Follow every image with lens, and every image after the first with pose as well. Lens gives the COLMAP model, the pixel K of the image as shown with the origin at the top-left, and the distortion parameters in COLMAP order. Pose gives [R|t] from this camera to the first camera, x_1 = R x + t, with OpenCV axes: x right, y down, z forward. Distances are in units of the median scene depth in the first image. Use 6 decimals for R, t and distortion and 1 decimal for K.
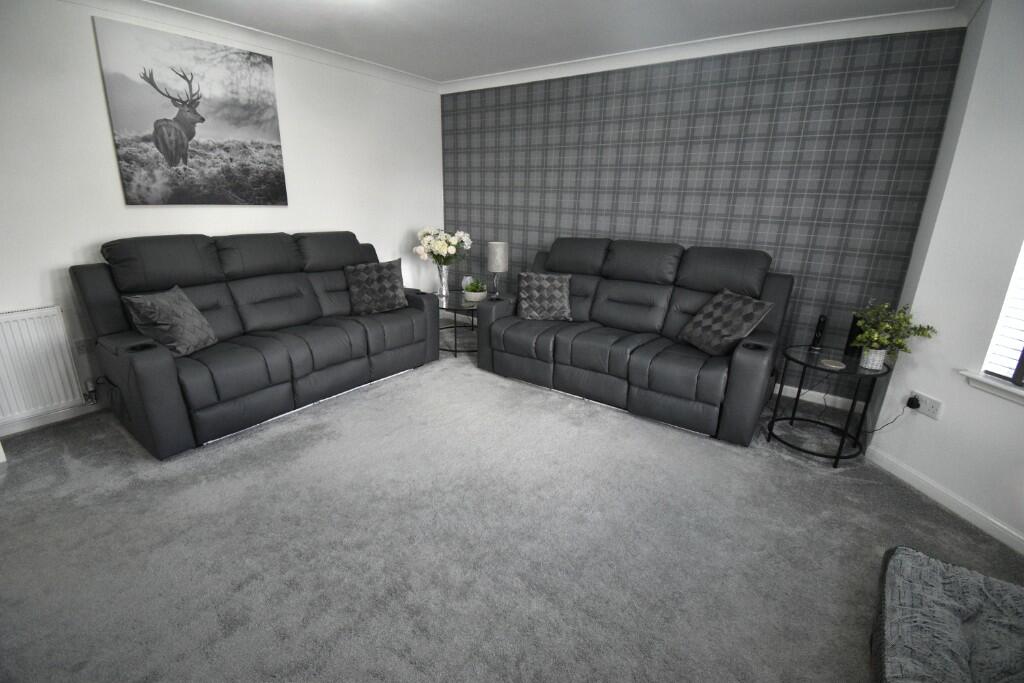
lens RADIAL K [[450.8, 0, 512.0], [0, 450.8, 341.5], [0, 0, 1]] dist [0.002044, -0.018355]
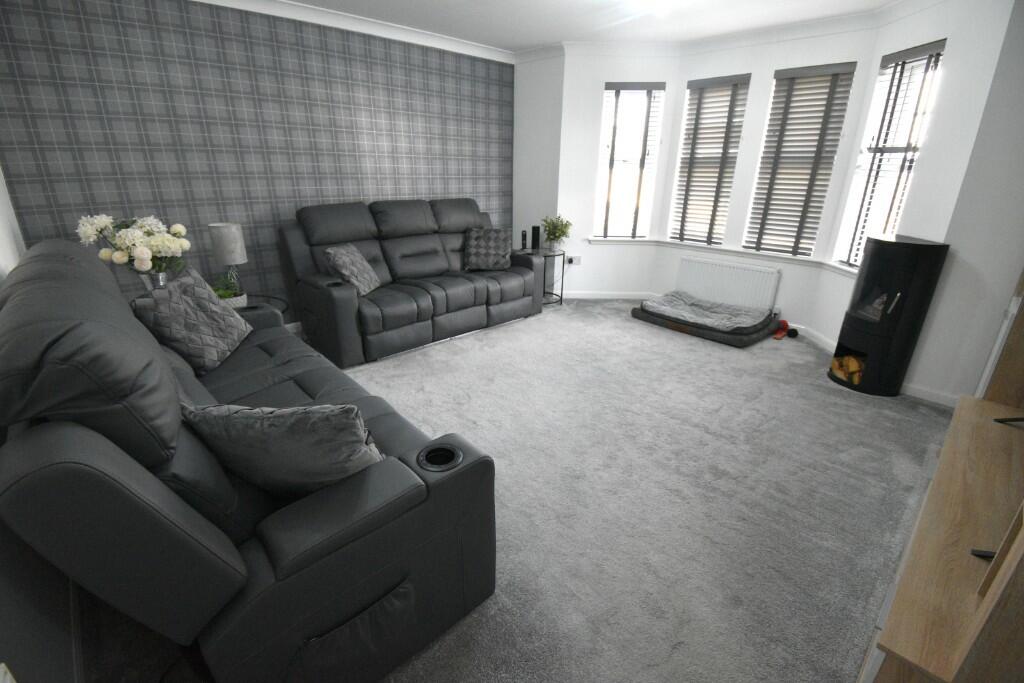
lens RADIAL K [[450.8, 0, 512.0], [0, 450.8, 341.5], [0, 0, 1]] dist [0.002044, -0.018355]
pose [[0.182080, -0.368786, 0.911506, -0.892800], [0.289469, 0.906027, 0.308745, -0.183905], [-0.939710, 0.207636, 0.271722, 0.545178]]
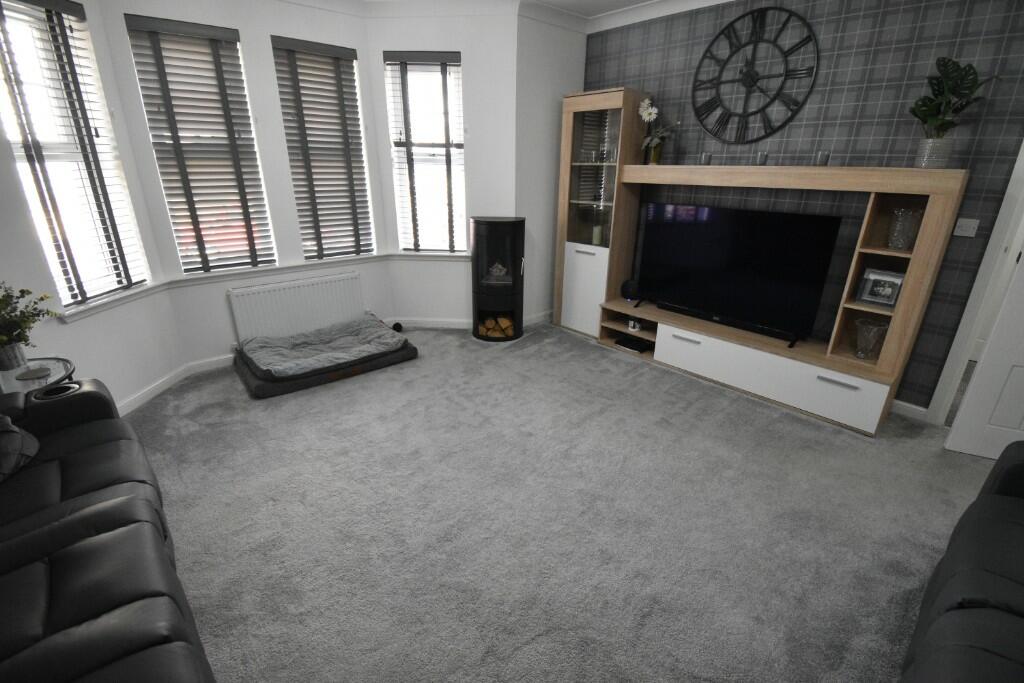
lens RADIAL K [[450.8, 0, 512.0], [0, 450.8, 341.5], [0, 0, 1]] dist [0.002044, -0.018355]
pose [[-0.980949, -0.094062, 0.169973, -0.155292], [0.031506, 0.786343, 0.616986, -0.319320], [-0.191692, 0.610588, -0.768399, 1.052160]]
